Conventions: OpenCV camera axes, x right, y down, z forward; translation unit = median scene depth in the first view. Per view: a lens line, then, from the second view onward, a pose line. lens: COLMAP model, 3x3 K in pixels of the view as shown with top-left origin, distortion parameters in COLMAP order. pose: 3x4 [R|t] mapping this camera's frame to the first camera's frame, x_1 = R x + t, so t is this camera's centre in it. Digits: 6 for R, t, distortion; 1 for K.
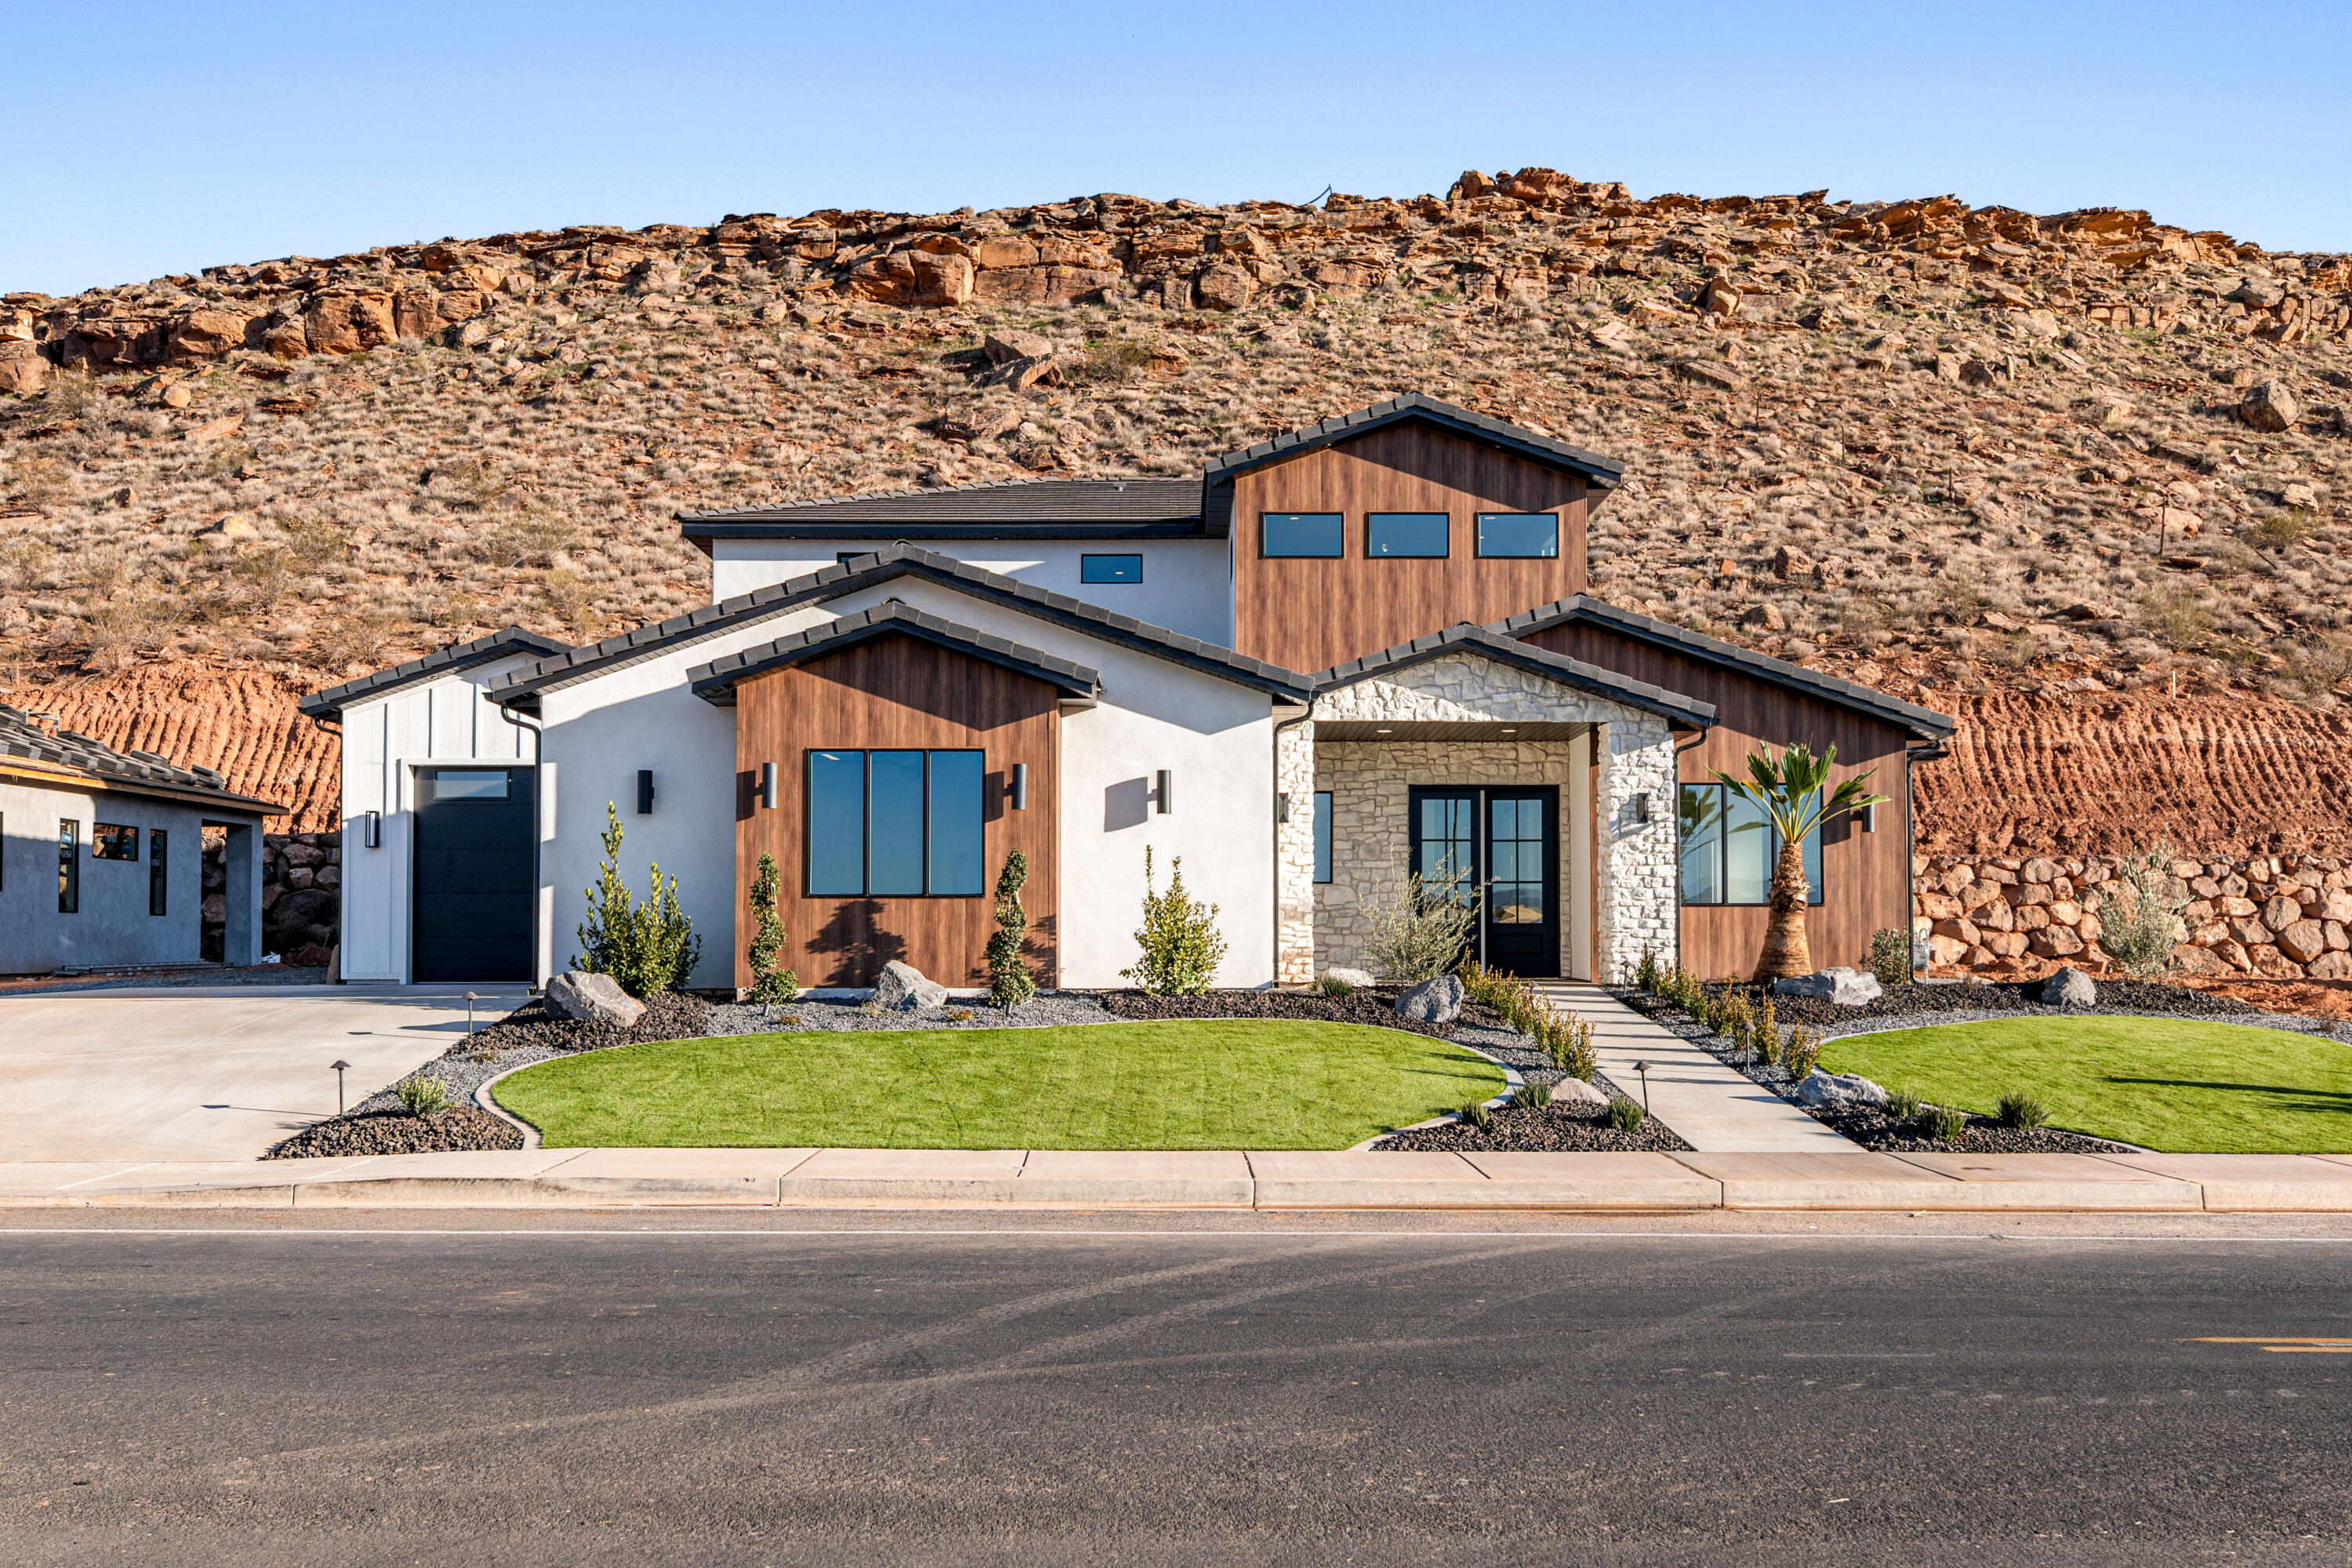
lens RADIAL K [[2041.0, 0, 1138.9], [0, 2041.0, 891.1], [0, 0, 1]] dist [-0.007218, 0.012075]
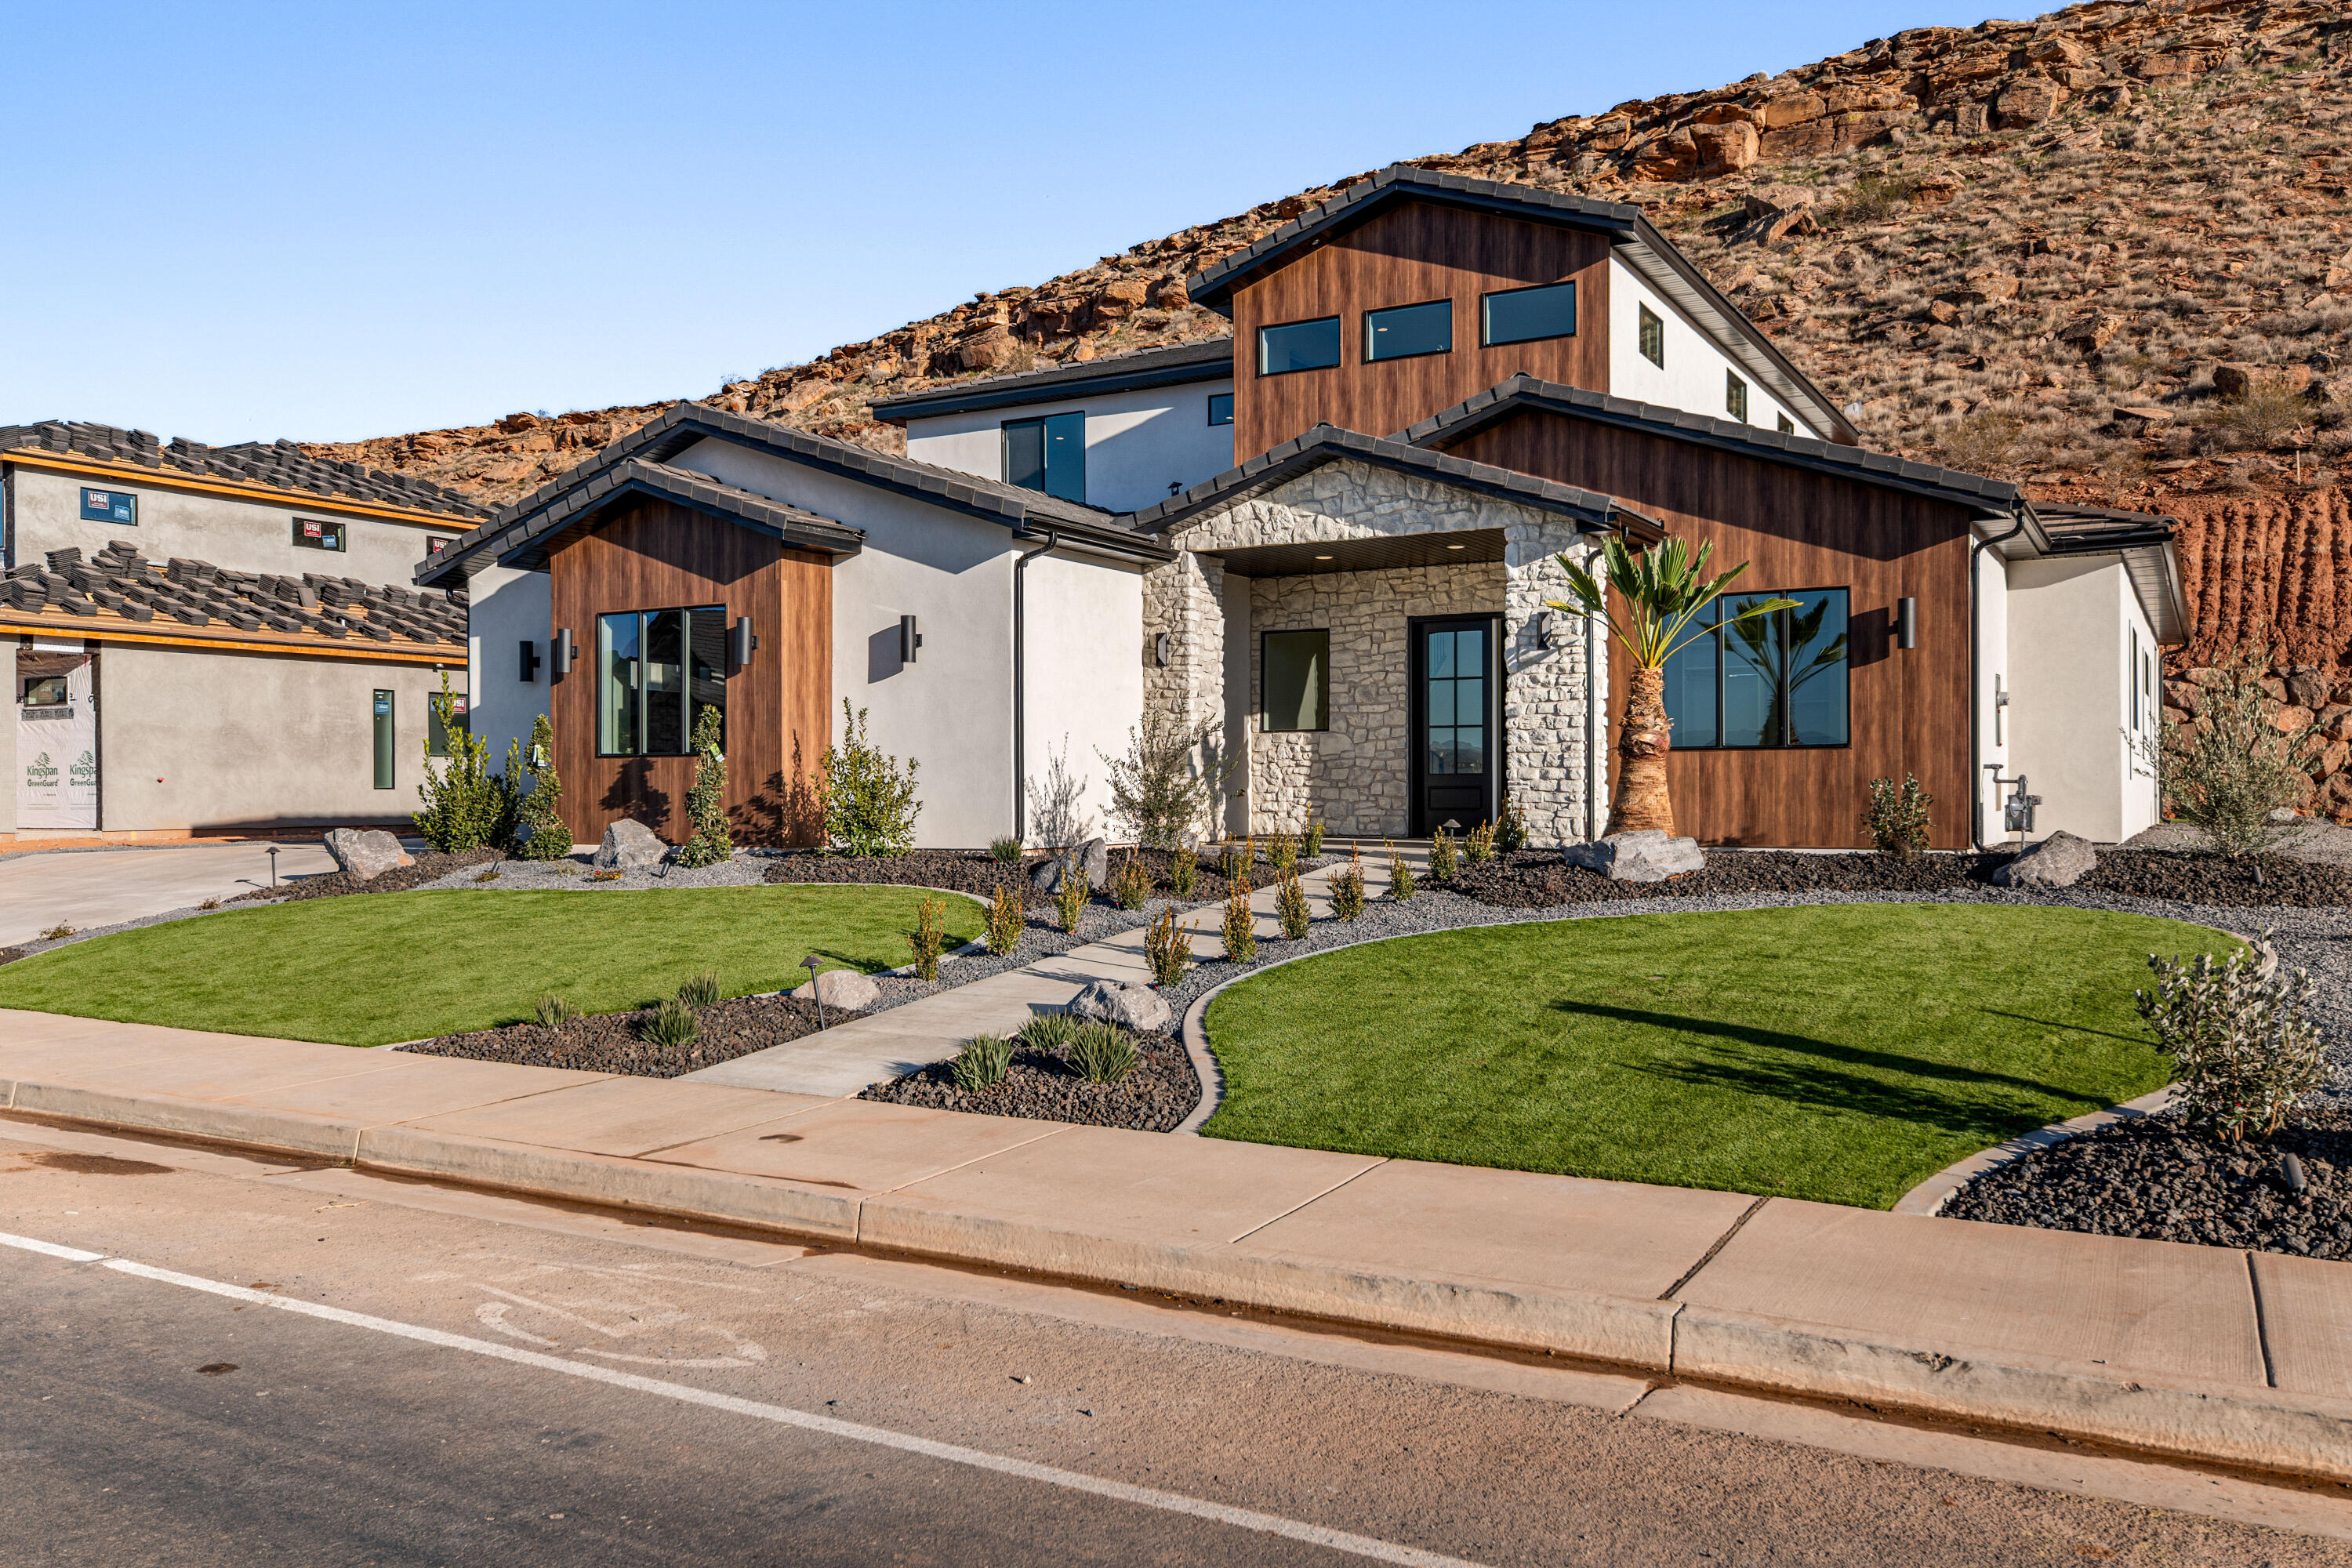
lens RADIAL K [[1783.0, 0, 1166.0], [0, 1783.0, 792.4], [0, 0, 1]] dist [0.002613, -0.001410]
pose [[0.870801, -0.003036, -0.491626, 0.110751], [0.016173, 0.999617, 0.022475, 0.001204], [0.491369, -0.027522, 0.870516, 0.073812]]
